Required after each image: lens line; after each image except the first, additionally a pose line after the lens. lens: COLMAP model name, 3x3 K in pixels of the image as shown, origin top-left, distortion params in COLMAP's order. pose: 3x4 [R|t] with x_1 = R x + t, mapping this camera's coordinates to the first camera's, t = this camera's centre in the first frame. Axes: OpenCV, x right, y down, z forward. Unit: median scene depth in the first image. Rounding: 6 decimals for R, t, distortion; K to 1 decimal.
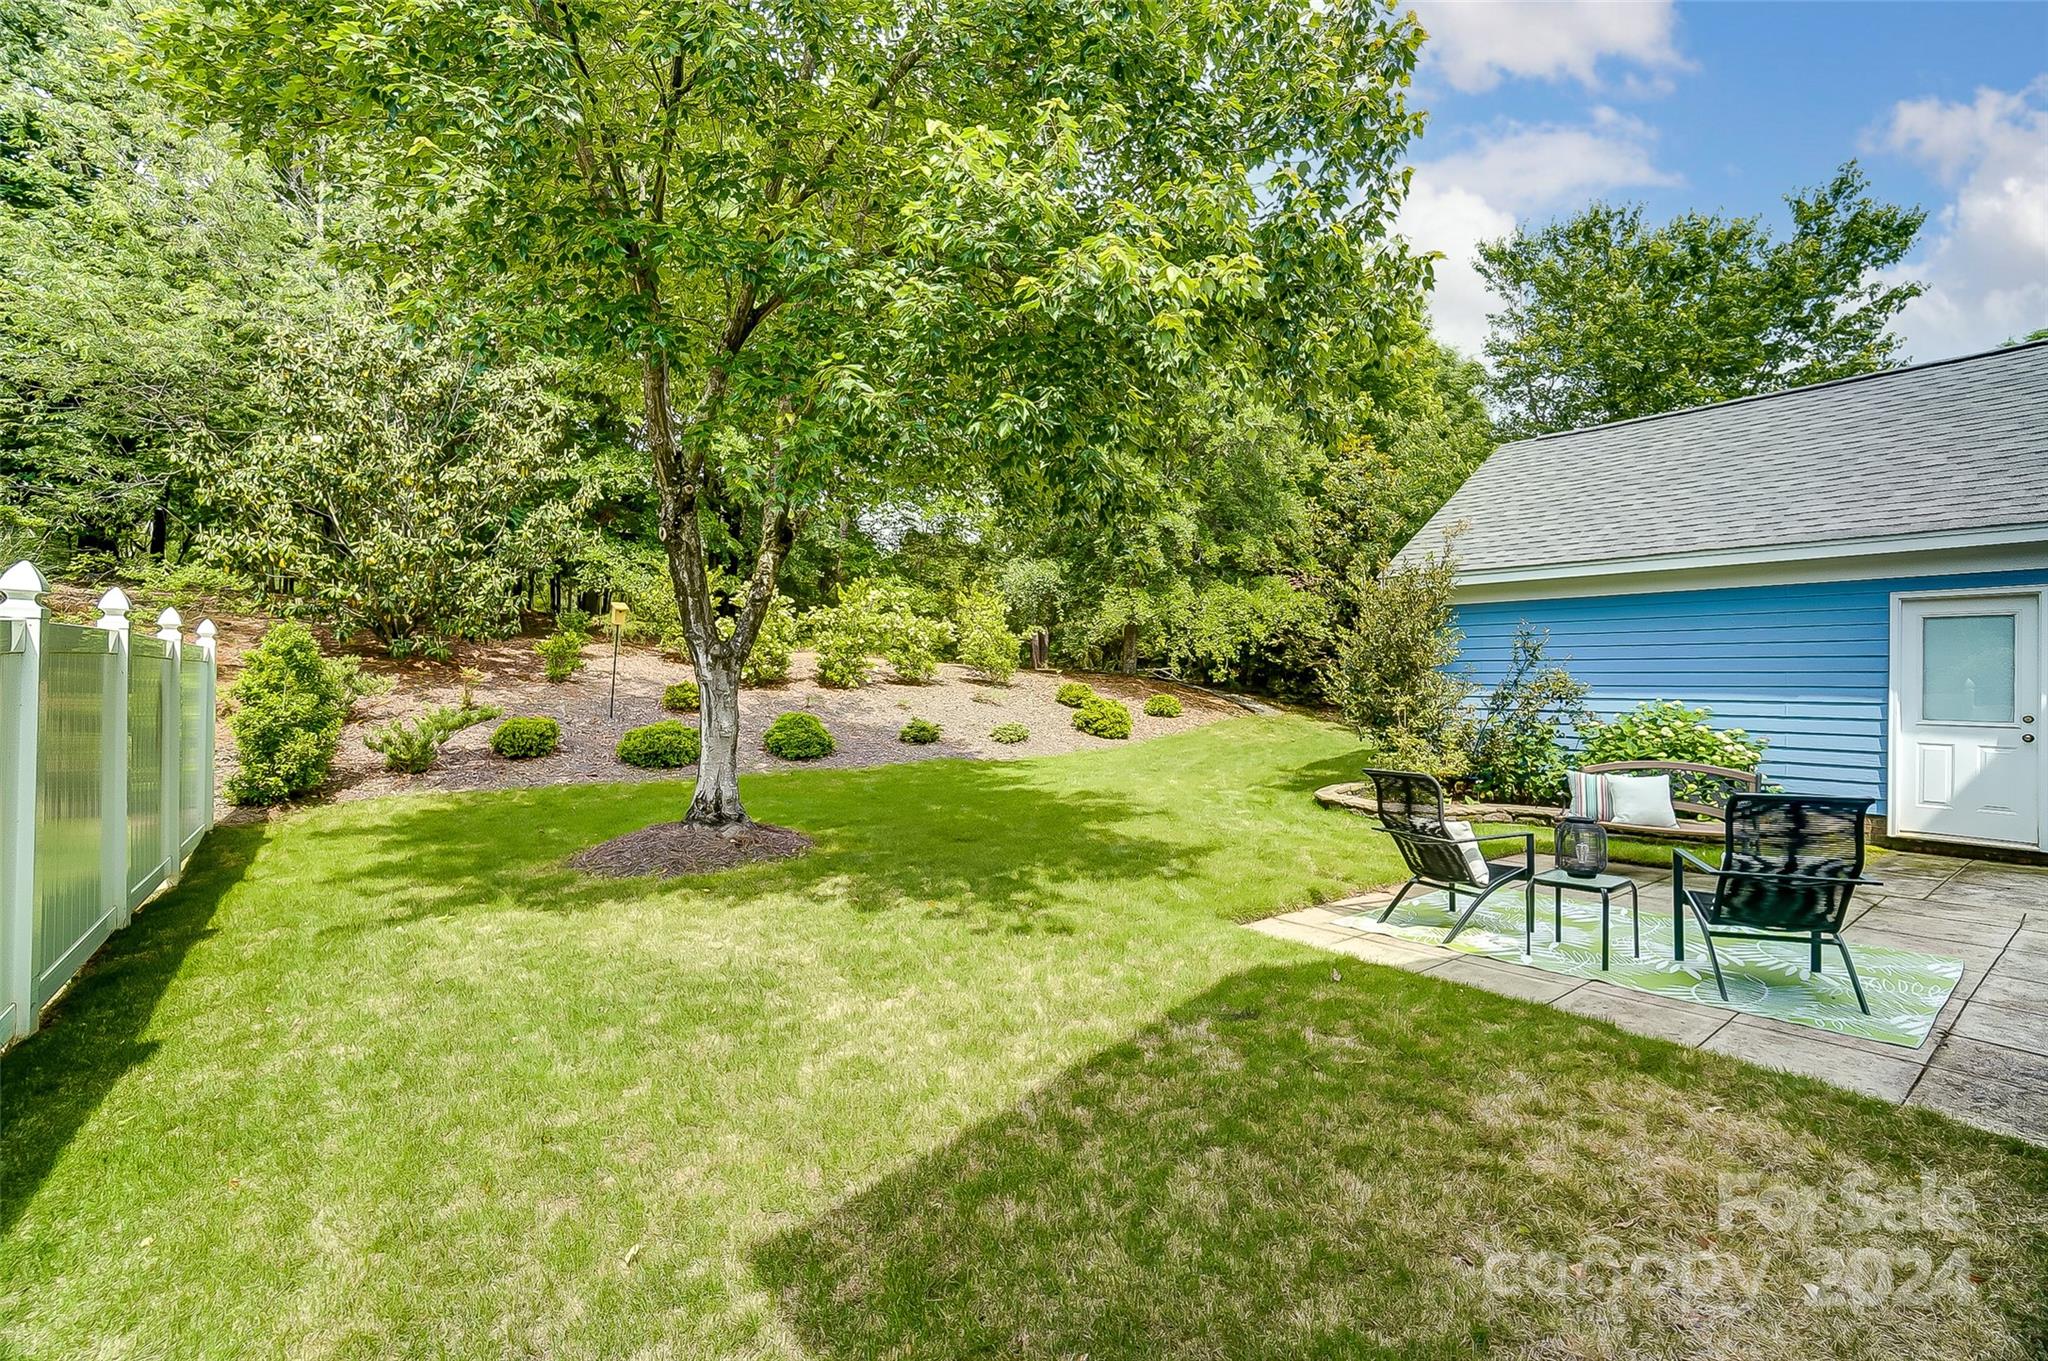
lens RADIAL K [[898.4, 0, 1012.8], [0, 898.4, 672.2], [0, 0, 1]] dist [-0.044519, 0.002263]
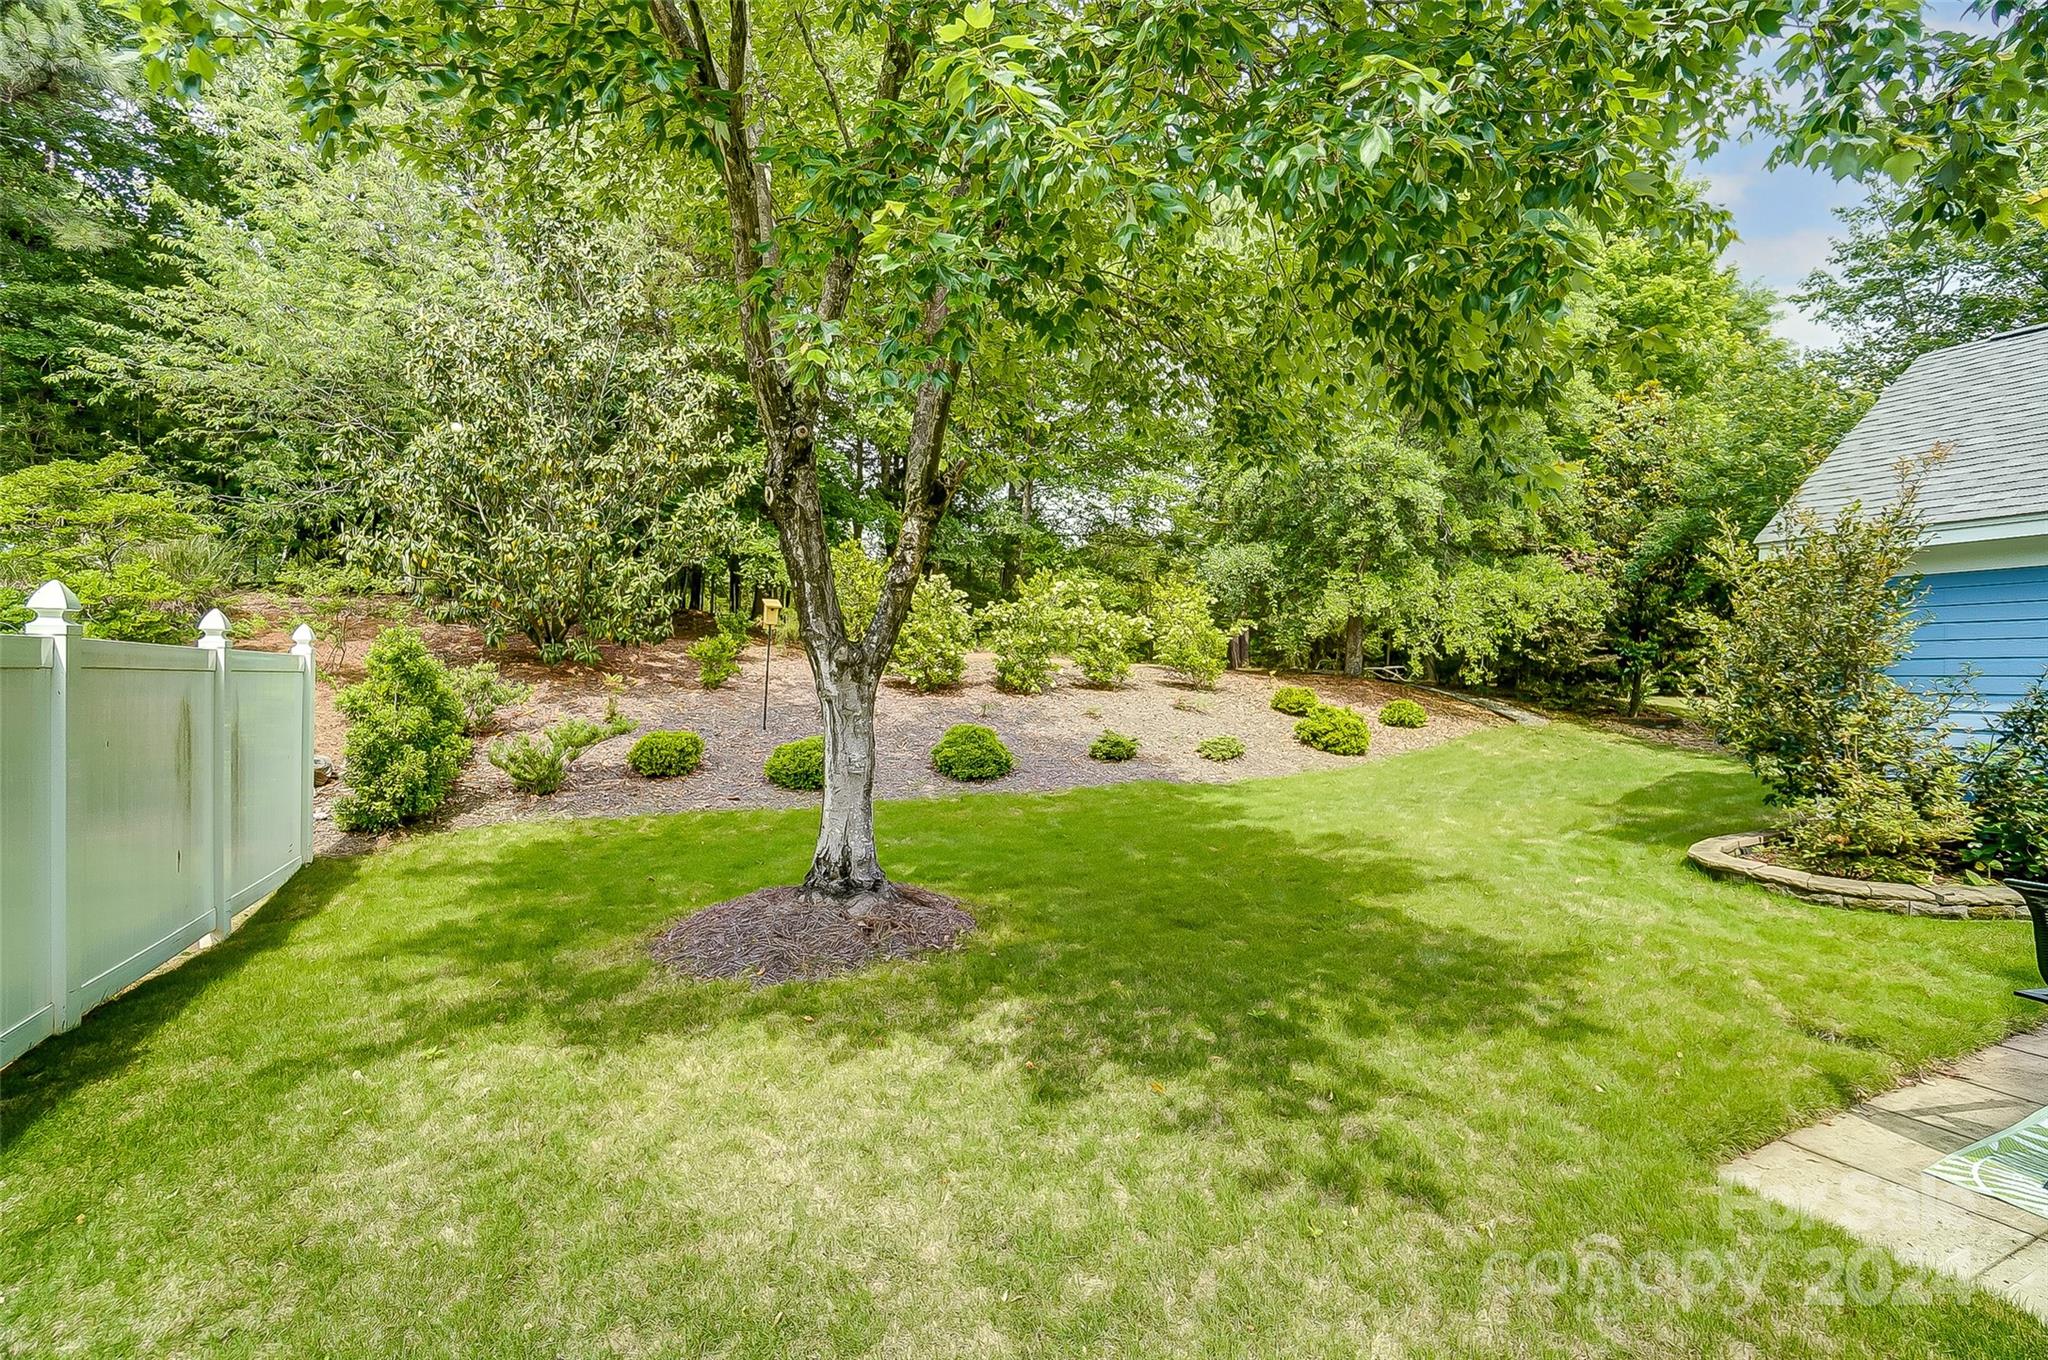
lens RADIAL K [[898.4, 0, 1016.1], [0, 898.4, 666.0], [0, 0, 1]] dist [-0.044519, 0.002263]
pose [[0.979851, -0.006259, -0.199631, -0.028820], [0.005277, 0.999971, -0.005450, -0.006052], [0.199660, 0.004287, 0.979856, 0.186584]]
